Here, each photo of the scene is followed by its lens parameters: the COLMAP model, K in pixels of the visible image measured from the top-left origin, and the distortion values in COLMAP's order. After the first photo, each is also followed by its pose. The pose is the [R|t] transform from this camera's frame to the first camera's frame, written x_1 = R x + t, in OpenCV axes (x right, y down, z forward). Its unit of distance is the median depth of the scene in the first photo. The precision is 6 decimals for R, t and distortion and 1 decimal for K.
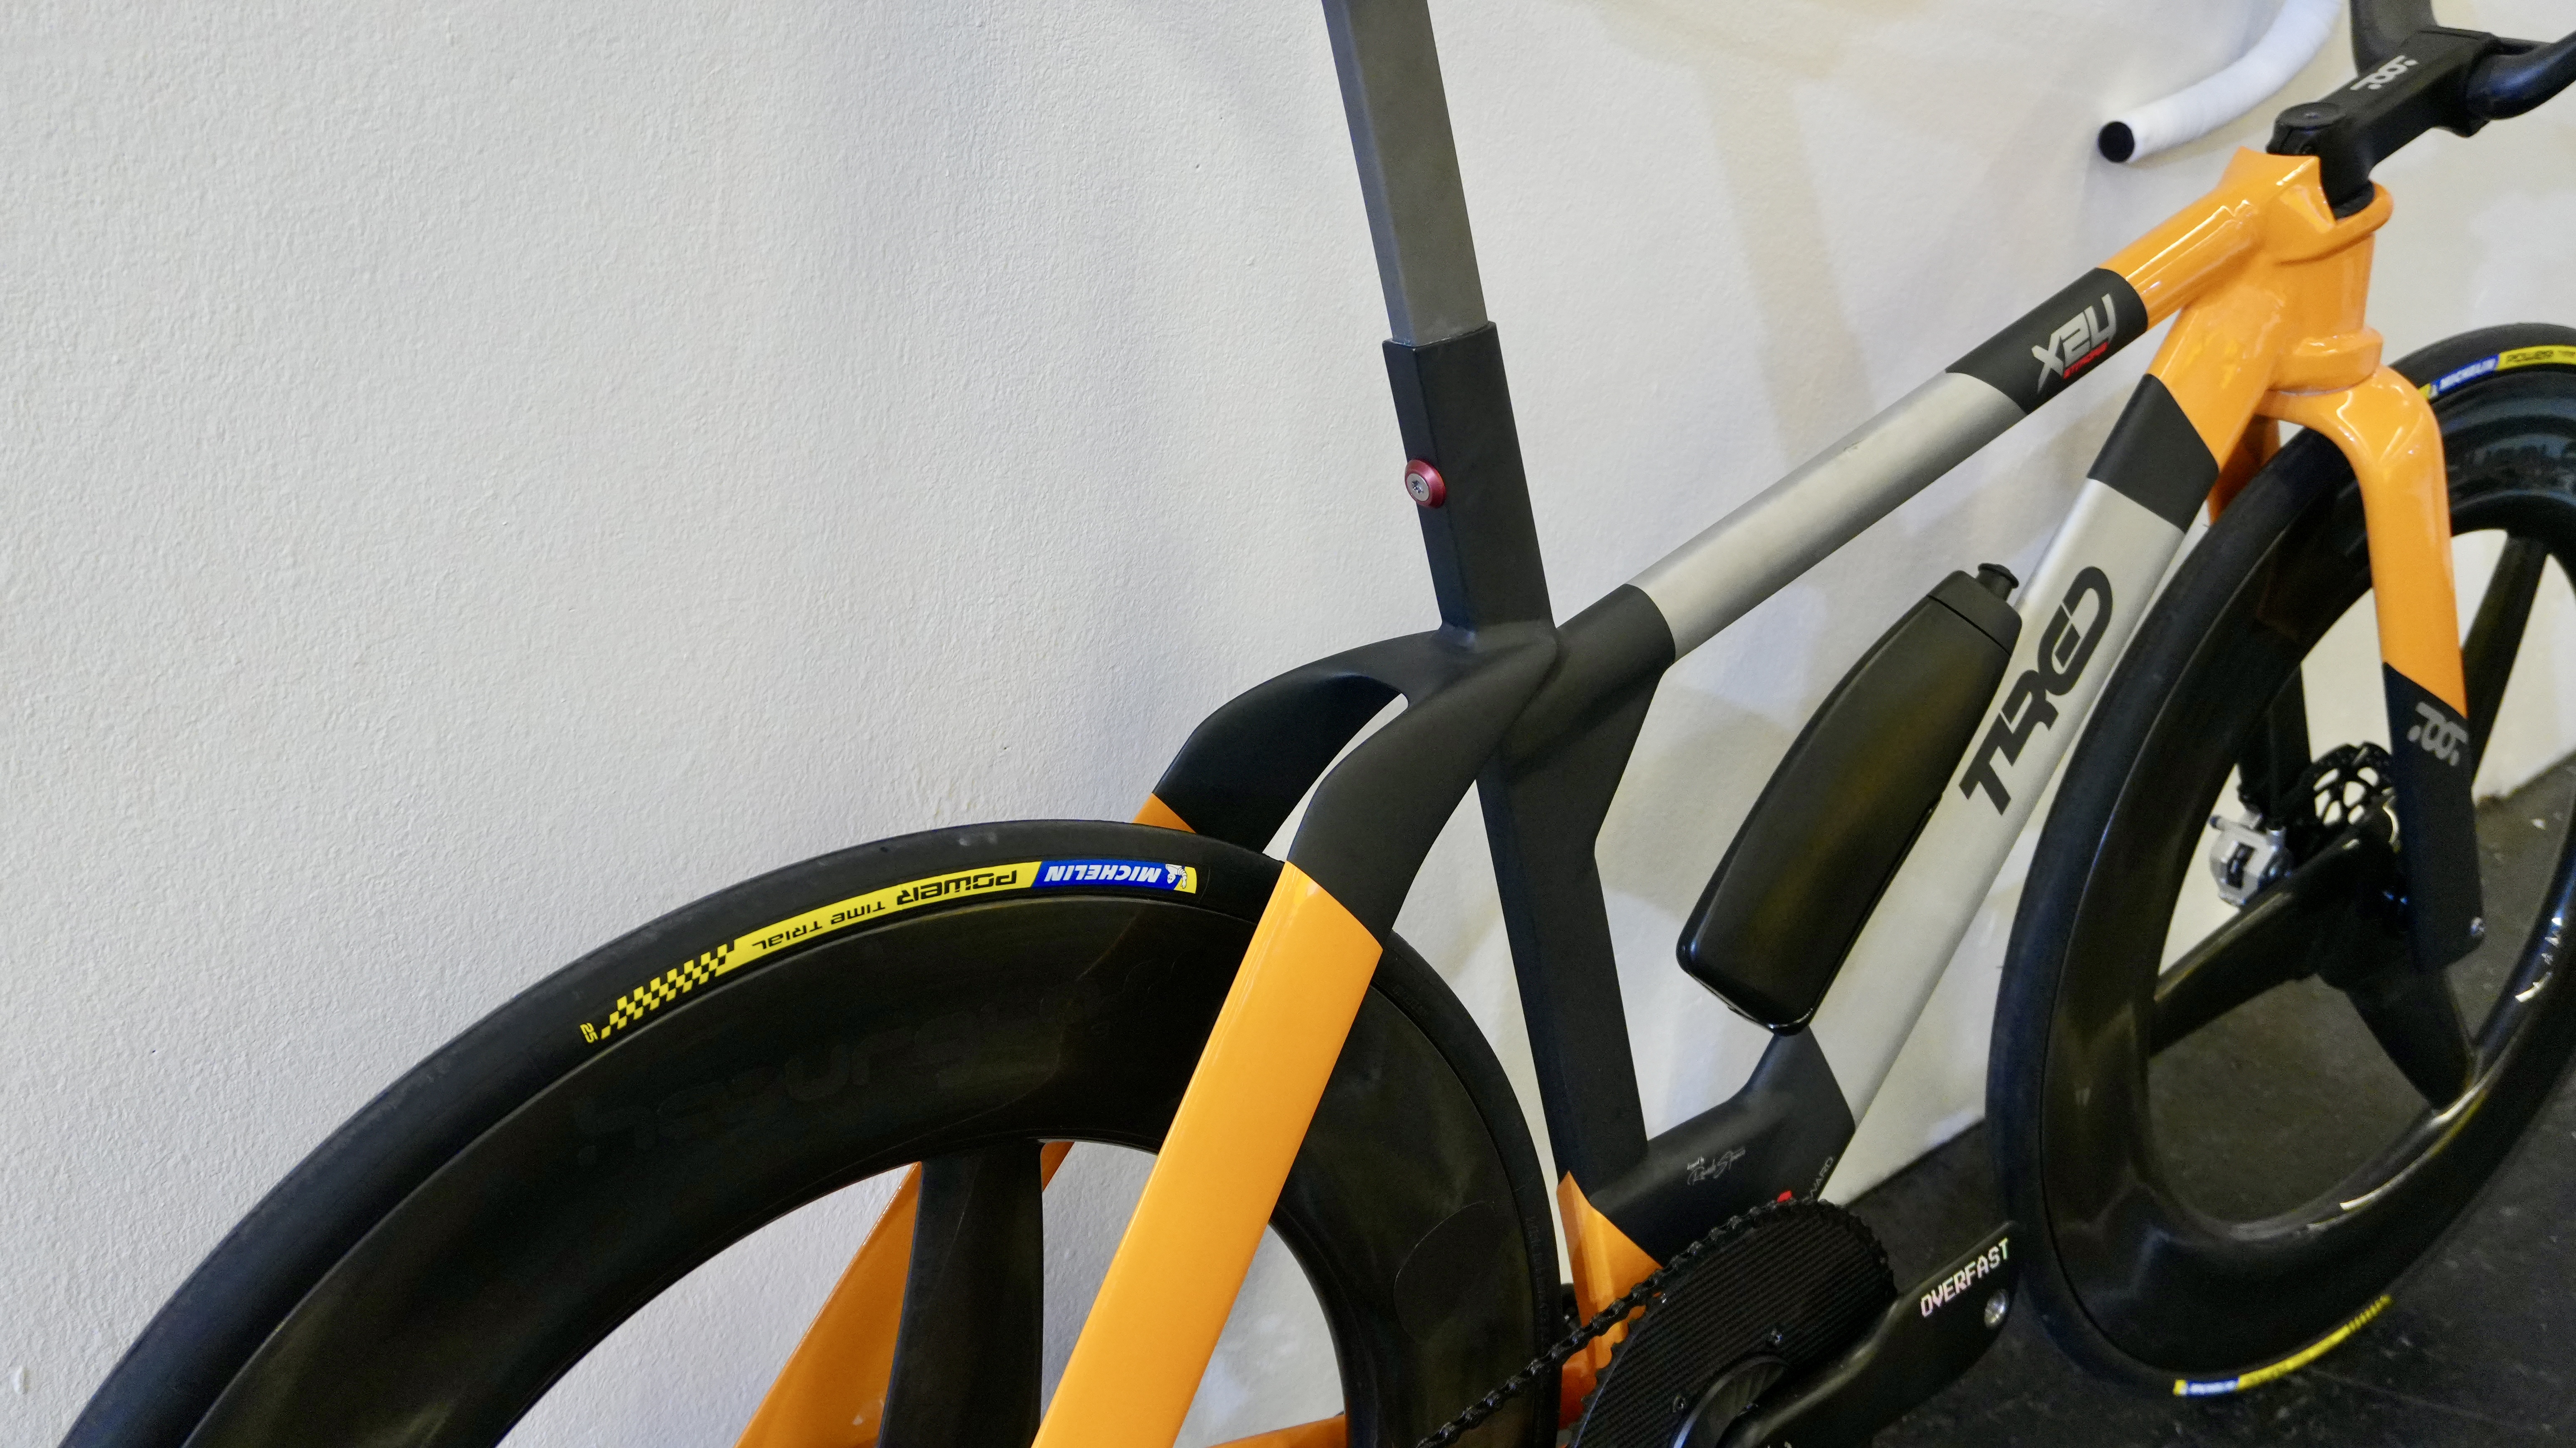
lens RADIAL K [[2480.4, 0, 1288.0], [0, 2480.4, 724.0], [0, 0, 1]] dist [-0.007900, -0.017793]
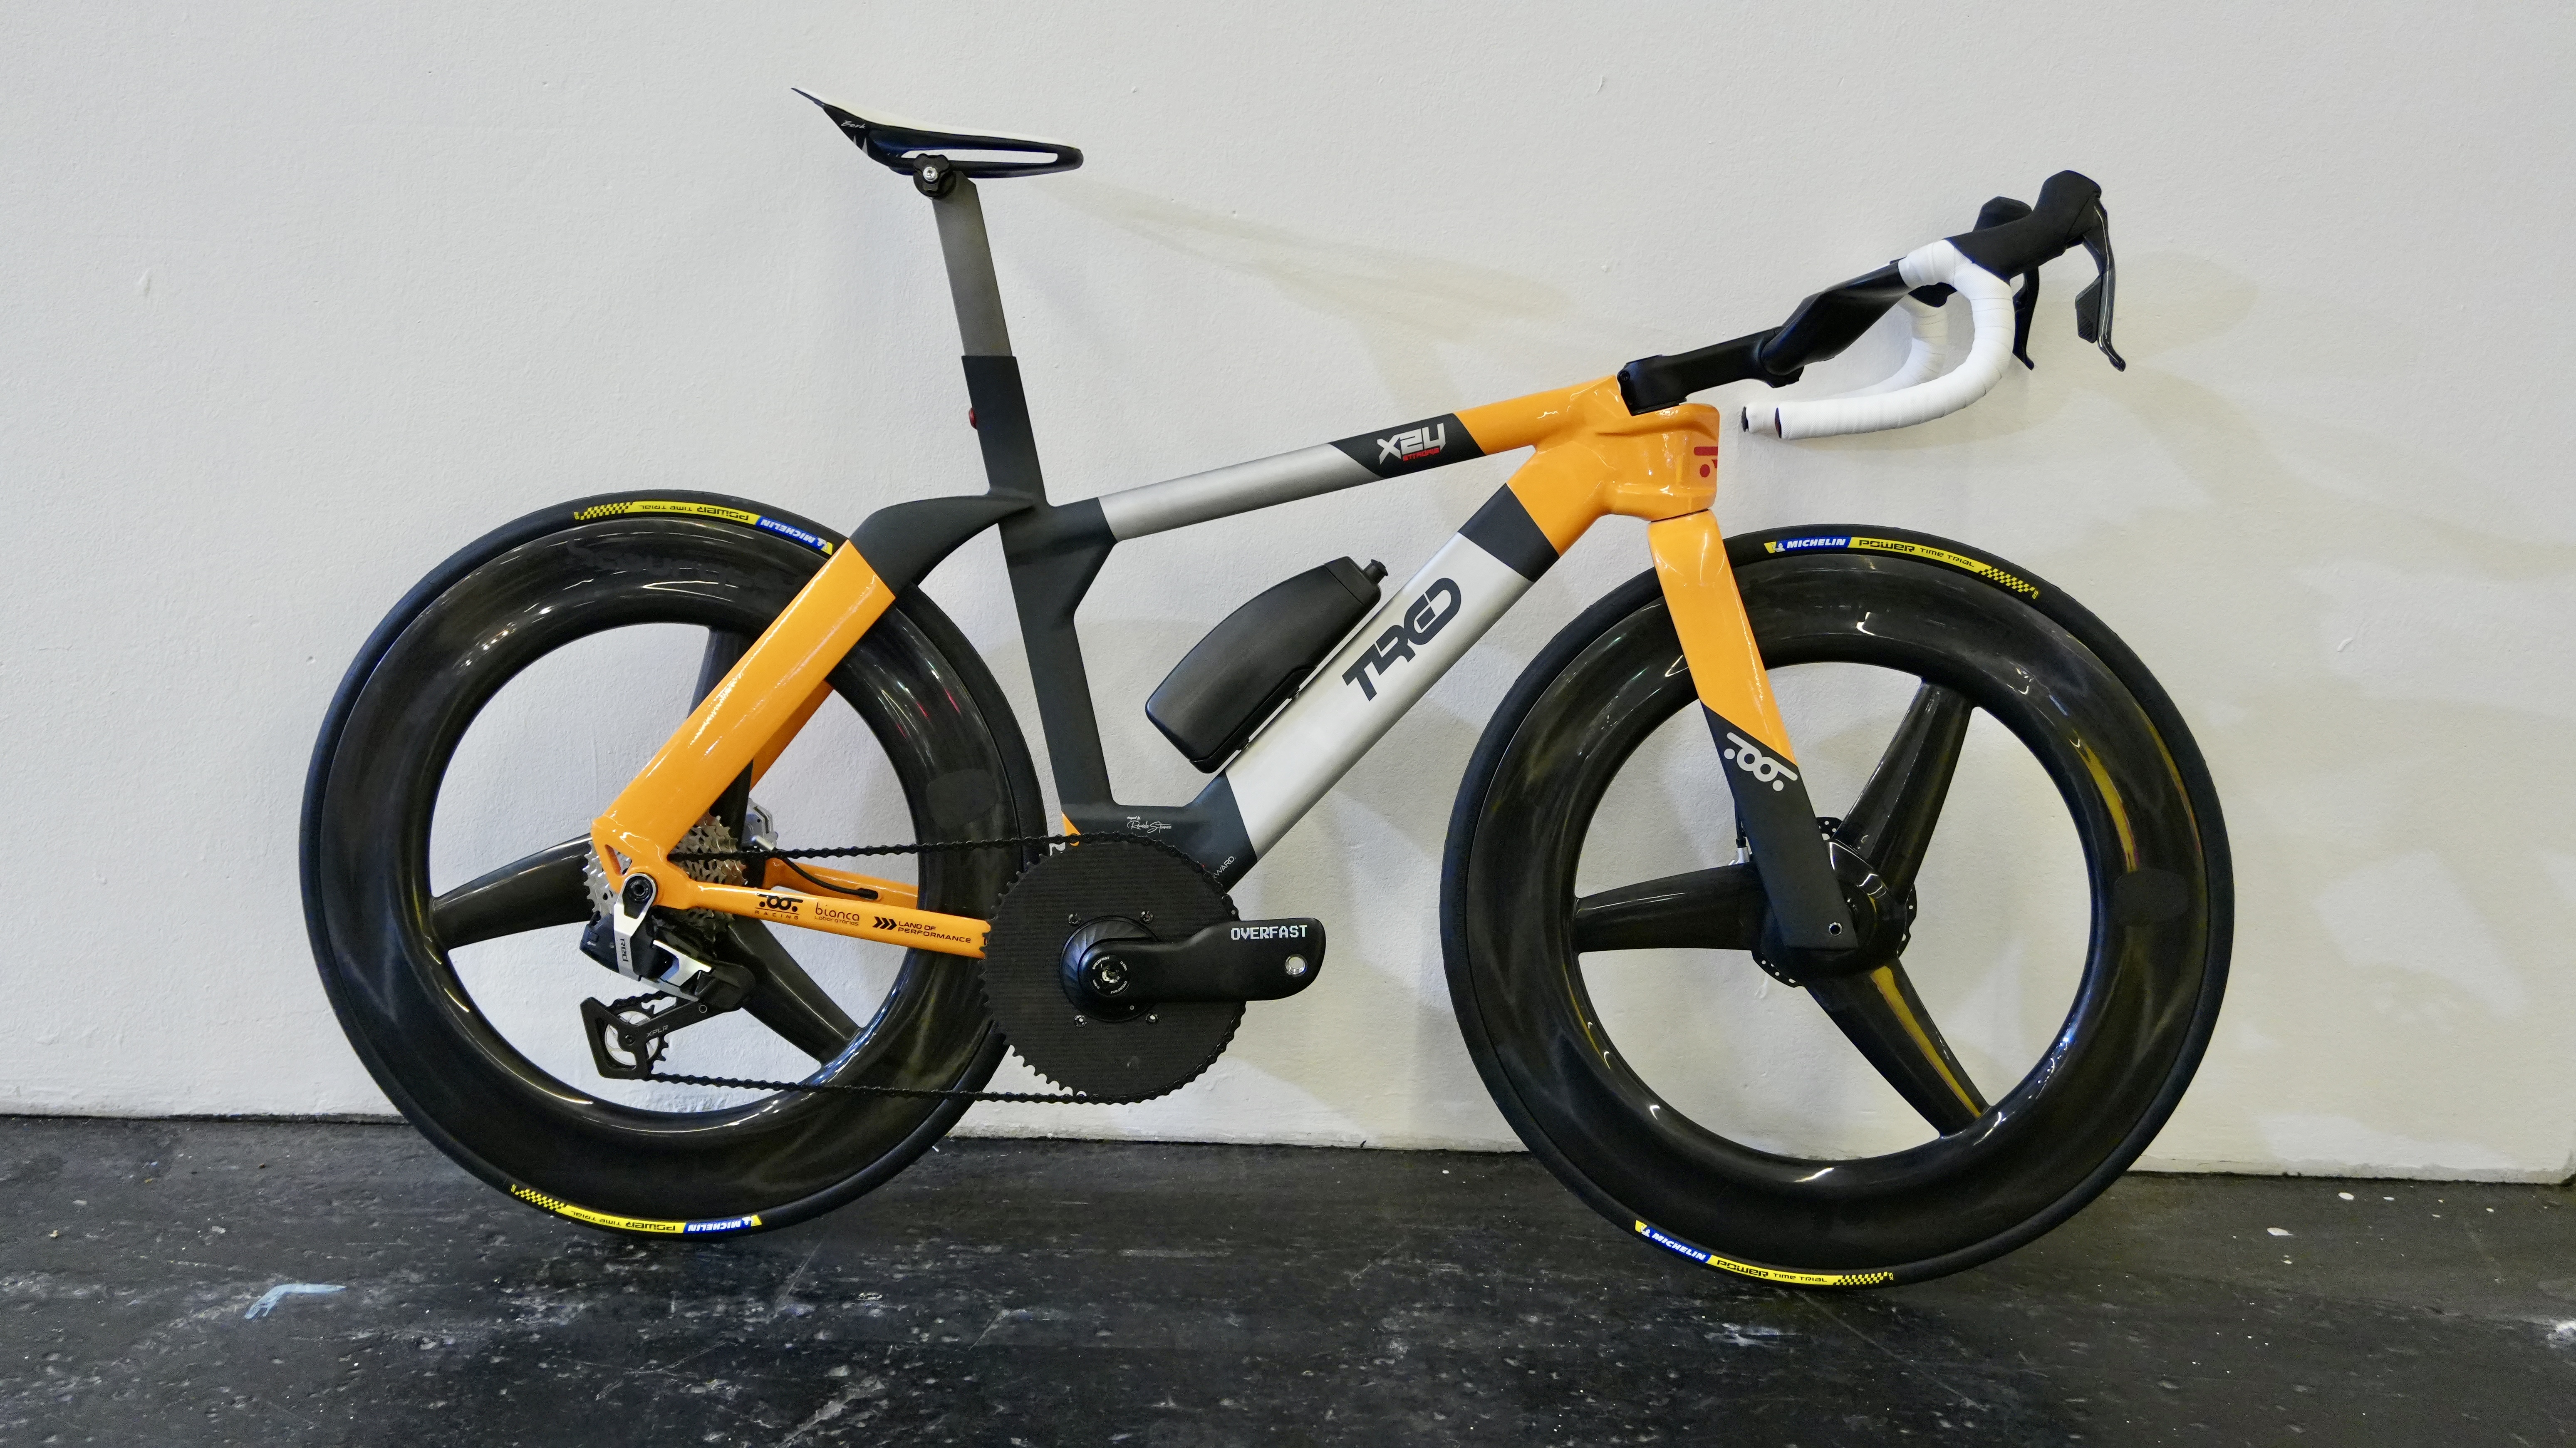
lens RADIAL K [[2480.4, 0, 1288.0], [0, 2480.4, 724.0], [0, 0, 1]] dist [-0.007900, -0.017793]
pose [[0.749654, 0.131010, -0.648734, 1.436149], [-0.292387, 0.944927, -0.147046, 0.340290], [0.593742, 0.299915, 0.746674, -0.395499]]
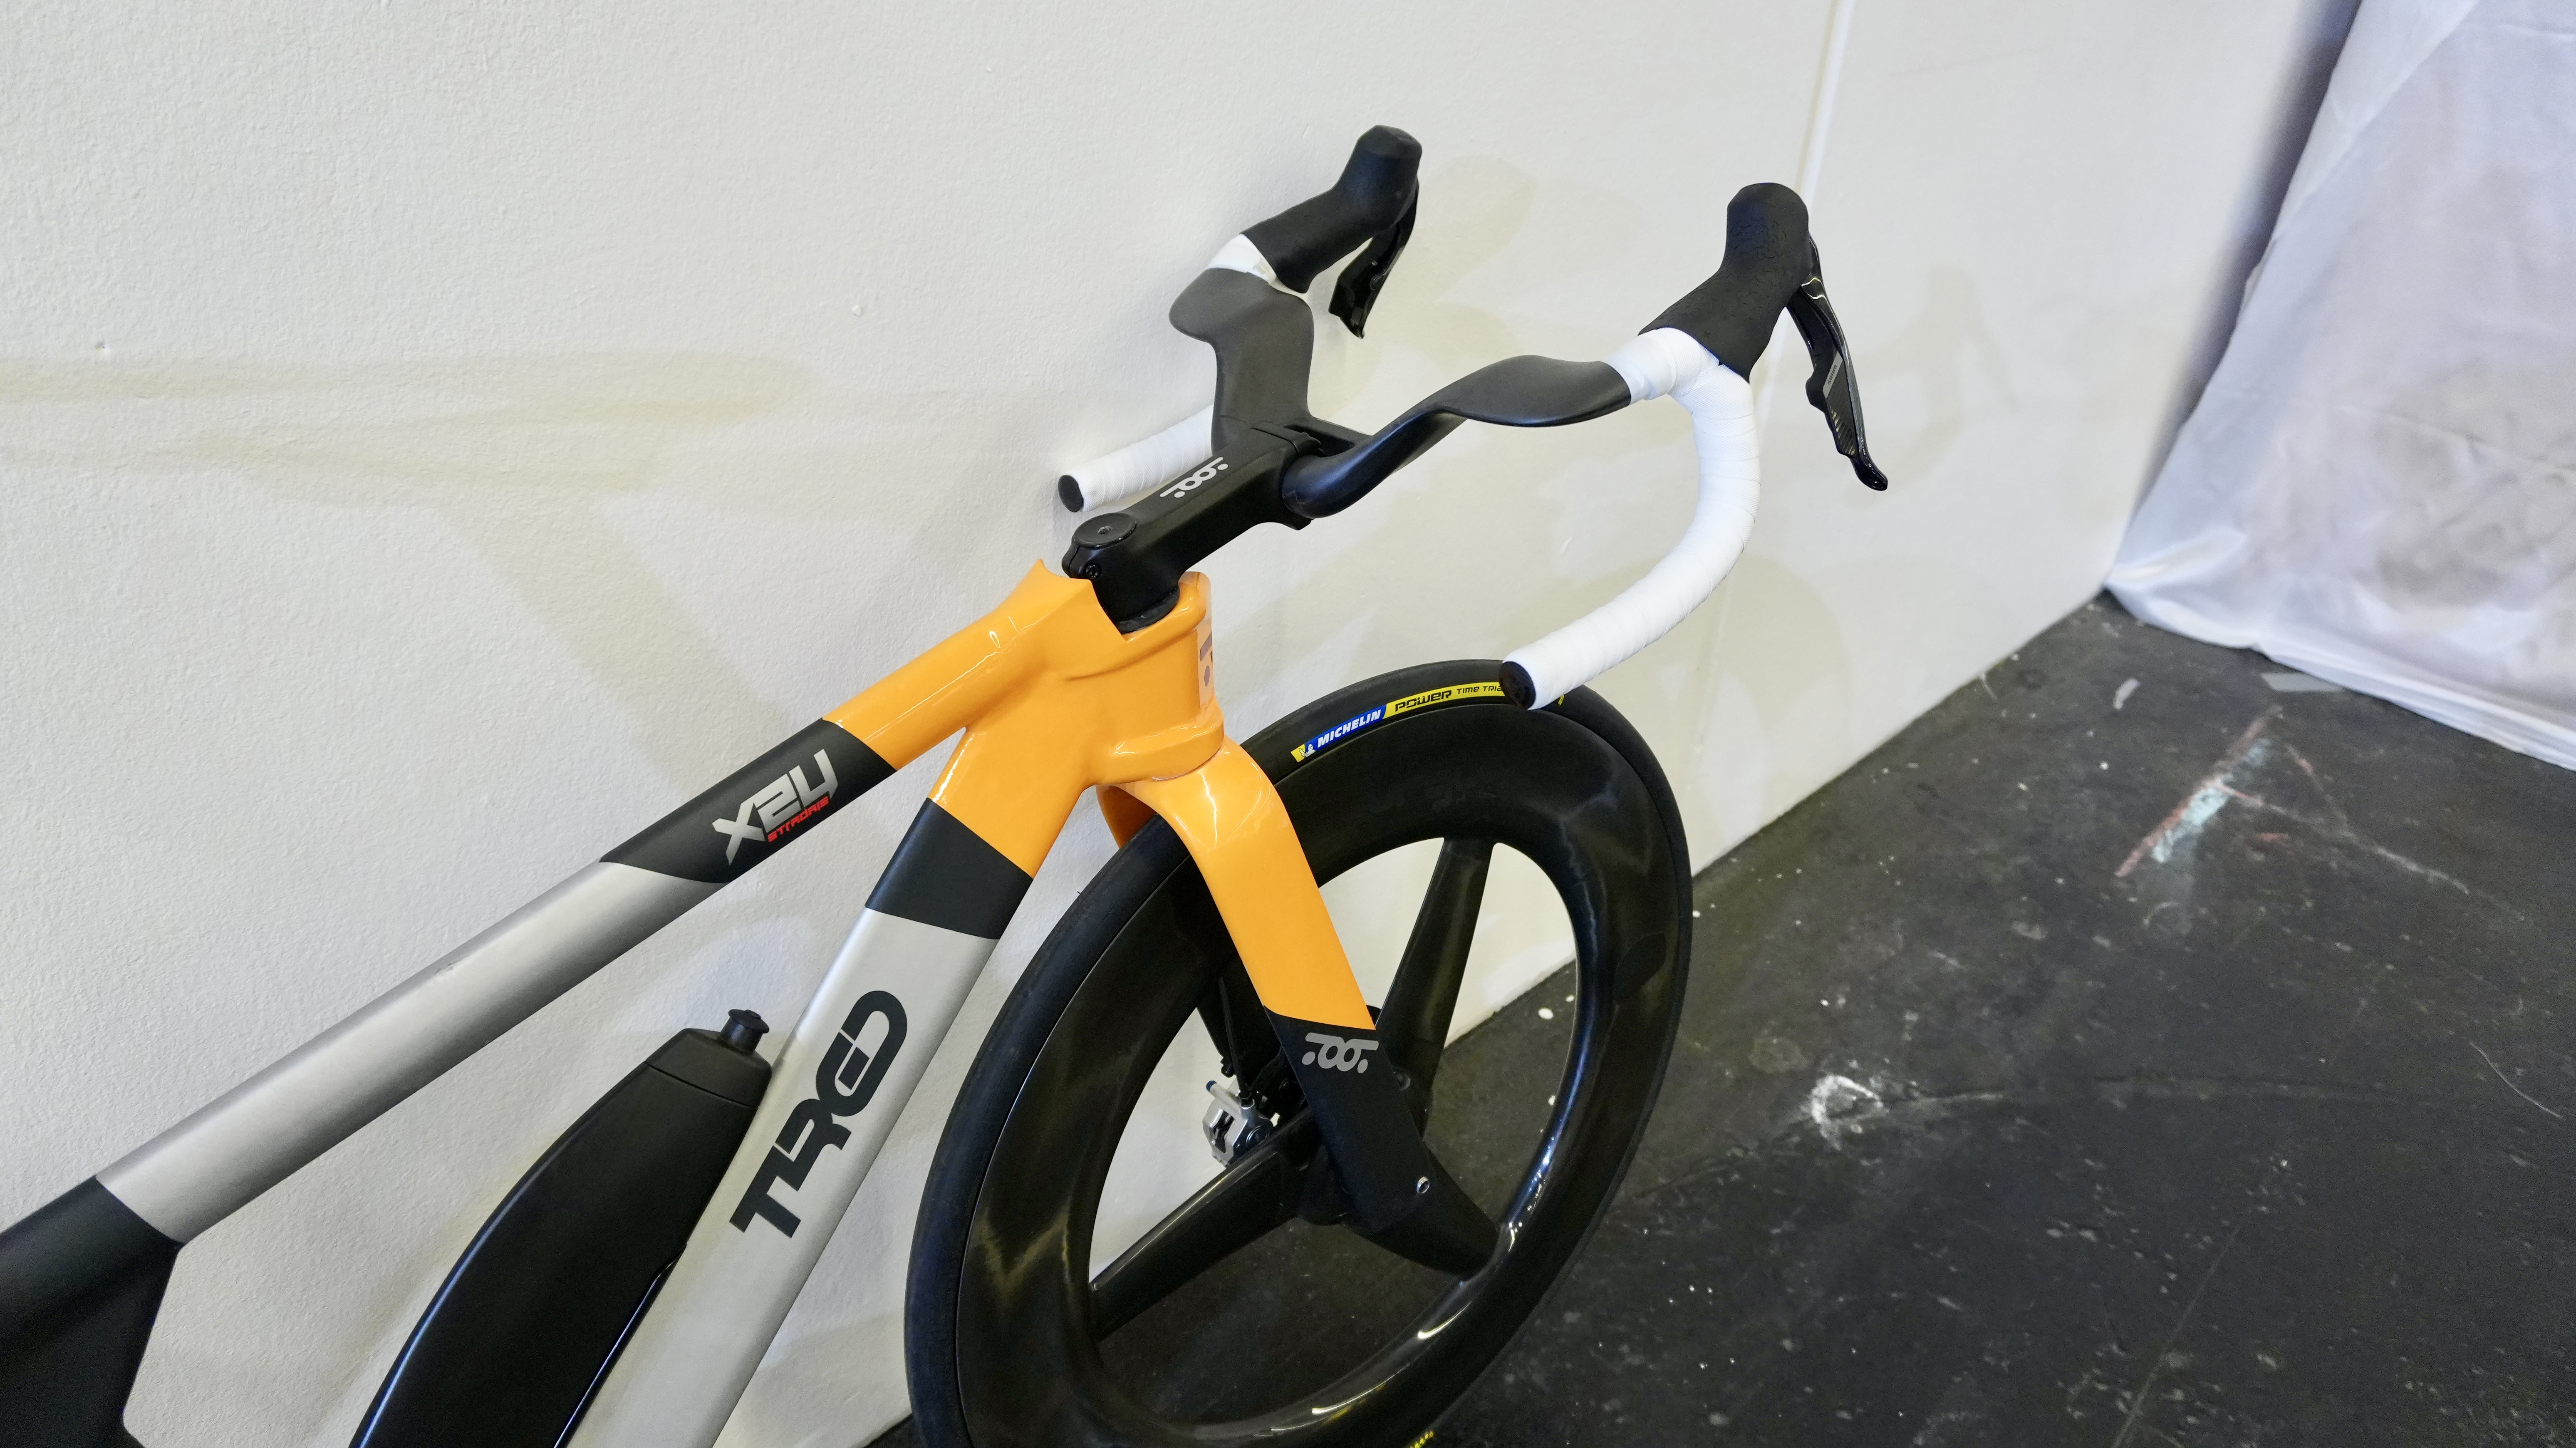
lens RADIAL K [[1696.6, 0, 1288.0], [0, 1696.6, 724.0], [0, 0, 1]] dist [0.001717, -0.000128]
pose [[0.995946, -0.025086, 0.086383, 0.437978], [0.020854, 0.998554, 0.049557, -0.204357], [-0.087502, -0.047554, 0.995029, 0.301818]]
